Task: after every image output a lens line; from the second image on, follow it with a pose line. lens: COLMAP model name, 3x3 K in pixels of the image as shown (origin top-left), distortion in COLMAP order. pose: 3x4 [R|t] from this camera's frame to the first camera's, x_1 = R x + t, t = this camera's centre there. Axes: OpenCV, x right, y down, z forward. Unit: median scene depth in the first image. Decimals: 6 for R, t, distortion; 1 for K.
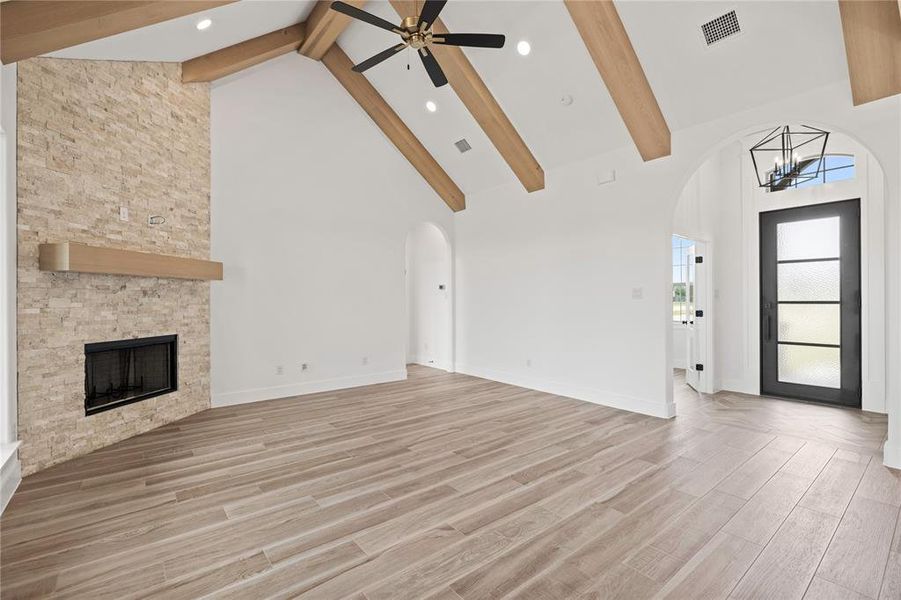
lens RADIAL K [[393.1, 0, 450.5], [0, 393.1, 300.0], [0, 0, 1]] dist [-0.001054, -0.000045]
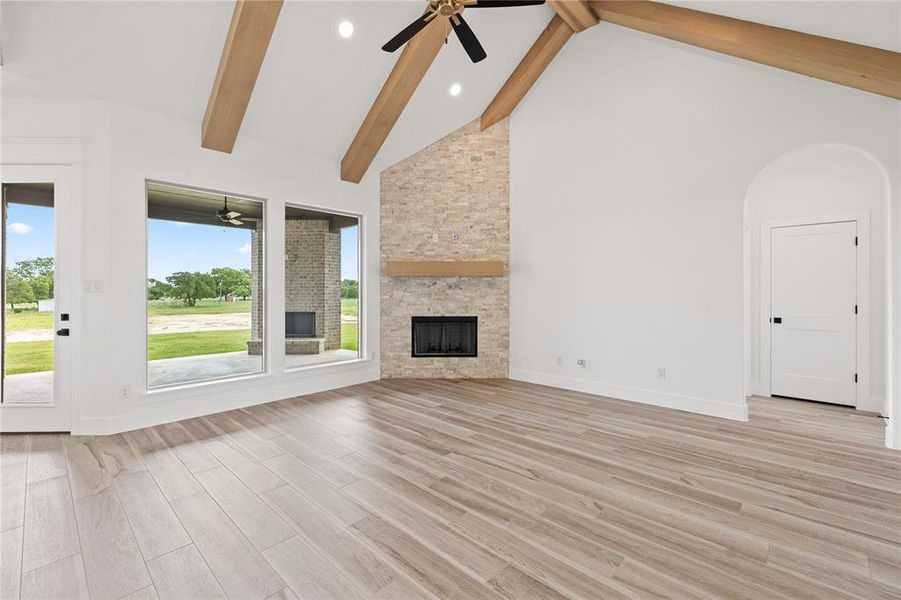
lens RADIAL K [[393.0, 0, 453.1], [0, 393.0, 292.6], [0, 0, 1]] dist [0.000631, 0.000012]
pose [[0.146134, 0.004804, -0.989253, 0.698656], [-0.000114, 0.999988, 0.004839, -0.002855], [0.989265, -0.000594, 0.146133, 0.760847]]
